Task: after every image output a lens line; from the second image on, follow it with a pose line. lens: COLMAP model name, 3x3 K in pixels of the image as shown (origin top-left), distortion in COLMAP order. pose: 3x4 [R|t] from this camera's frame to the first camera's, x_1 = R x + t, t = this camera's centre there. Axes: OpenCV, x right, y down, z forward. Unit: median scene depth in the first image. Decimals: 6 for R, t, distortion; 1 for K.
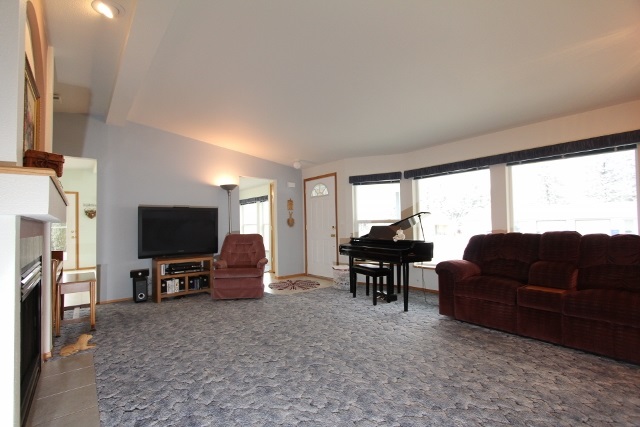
lens RADIAL K [[297.0, 0, 320.0], [0, 297.0, 213.5], [0, 0, 1]] dist [-0.000674, -0.000102]
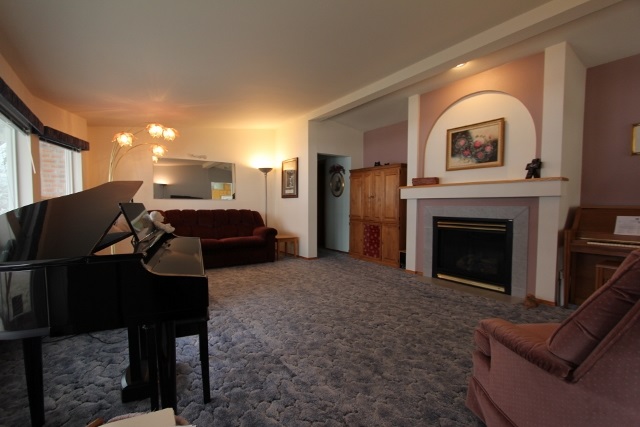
lens RADIAL K [[297.0, 0, 320.0], [0, 297.0, 213.5], [0, 0, 1]] dist [-0.000674, -0.000102]
pose [[-0.996615, 0.025058, 0.078294, -0.082521], [0.026353, 0.999532, 0.015559, 0.062919], [-0.077867, 0.017570, -0.996809, 2.073372]]
